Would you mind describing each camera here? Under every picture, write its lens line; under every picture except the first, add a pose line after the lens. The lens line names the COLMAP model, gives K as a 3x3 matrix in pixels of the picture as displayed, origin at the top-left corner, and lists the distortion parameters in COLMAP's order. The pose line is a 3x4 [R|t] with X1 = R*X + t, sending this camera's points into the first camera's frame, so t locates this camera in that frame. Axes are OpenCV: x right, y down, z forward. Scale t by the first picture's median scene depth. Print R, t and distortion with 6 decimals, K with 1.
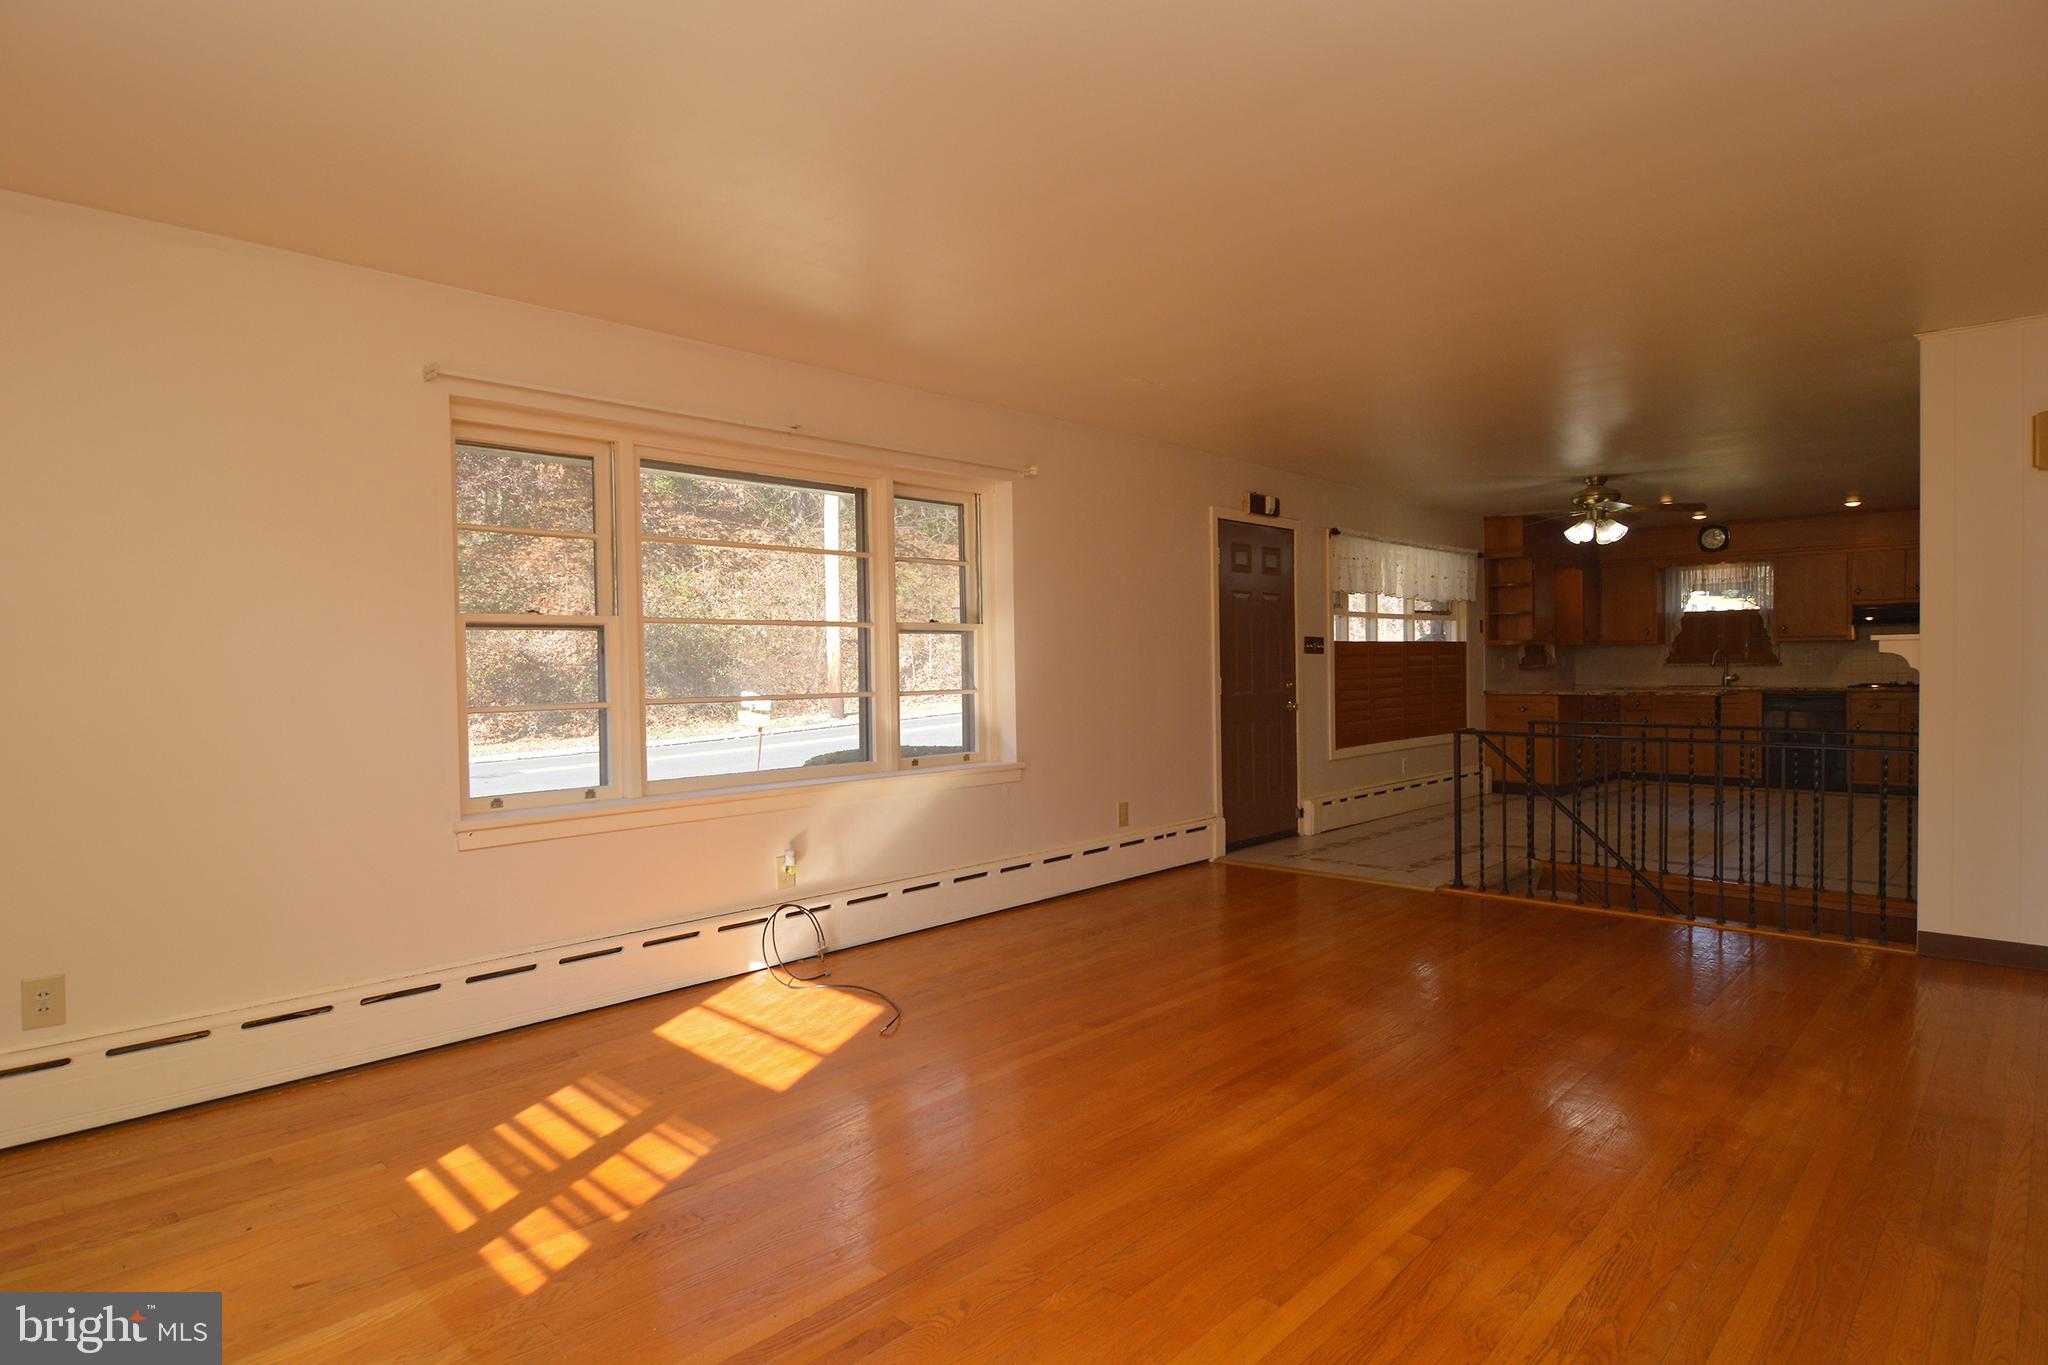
lens RADIAL K [[1115.5, 0, 1007.0], [0, 1115.5, 676.8], [0, 0, 1]] dist [-0.004404, -0.010540]
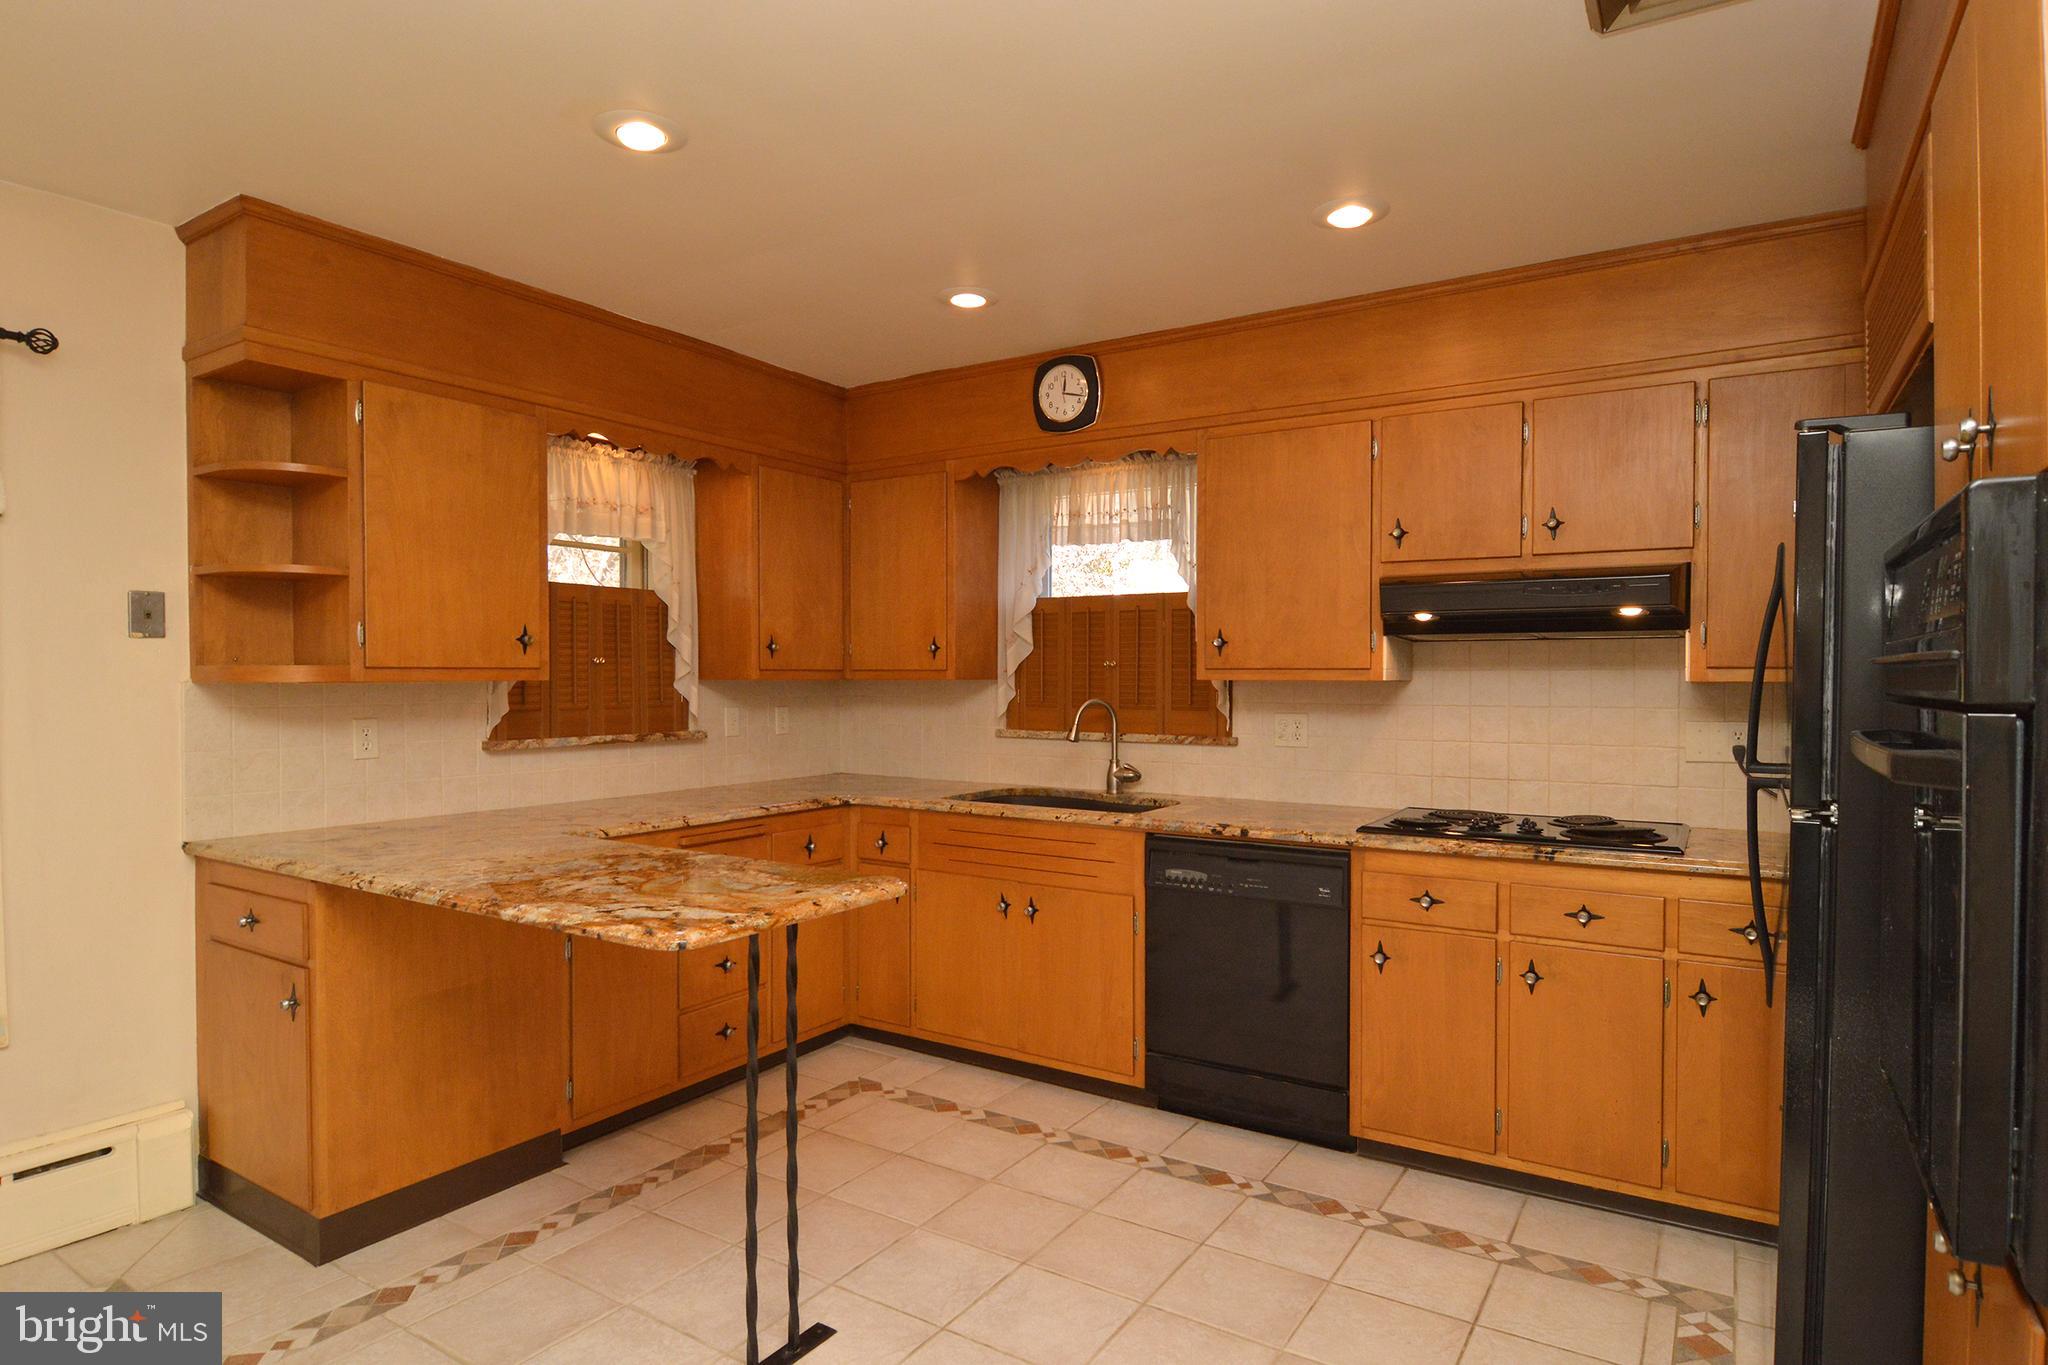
lens RADIAL K [[1115.5, 0, 1020.2], [0, 1115.5, 694.1], [0, 0, 1]] dist [-0.004404, -0.010540]
pose [[0.980670, 0.008328, 0.195494, 0.552065], [-0.007849, 0.999964, -0.003229, -0.025261], [-0.195514, 0.001632, 0.980700, 0.647851]]
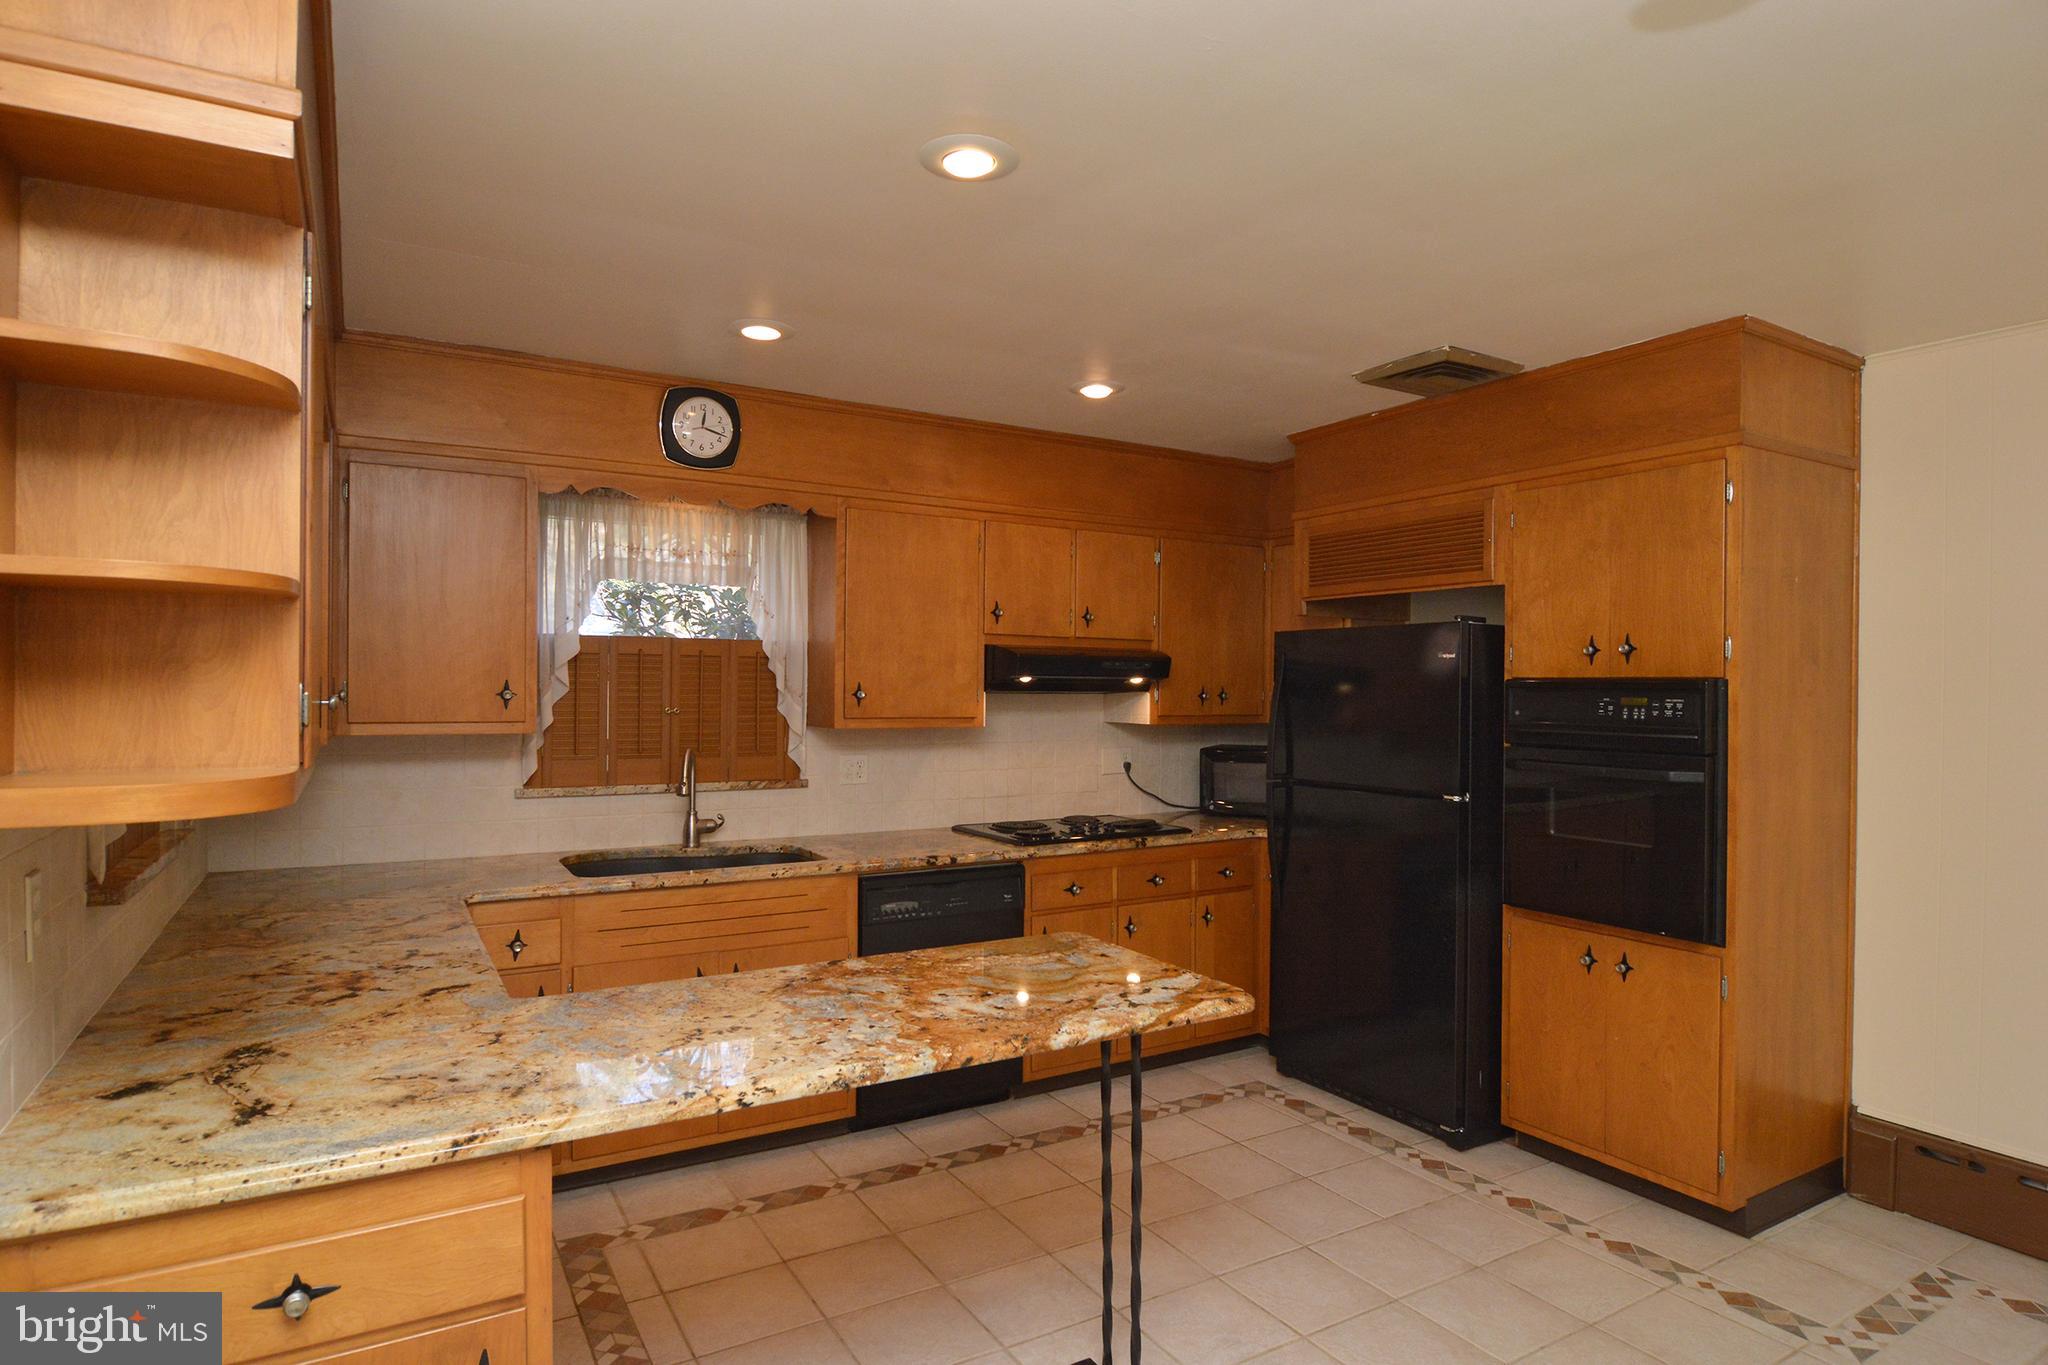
lens RADIAL K [[1115.5, 0, 1022.4], [0, 1115.5, 691.8], [0, 0, 1]] dist [-0.004404, -0.010540]
pose [[0.262928, 0.007366, 0.964787, 0.332289], [0.006457, 0.999935, -0.009394, -0.039497], [-0.964794, 0.008699, 0.262863, 0.817127]]
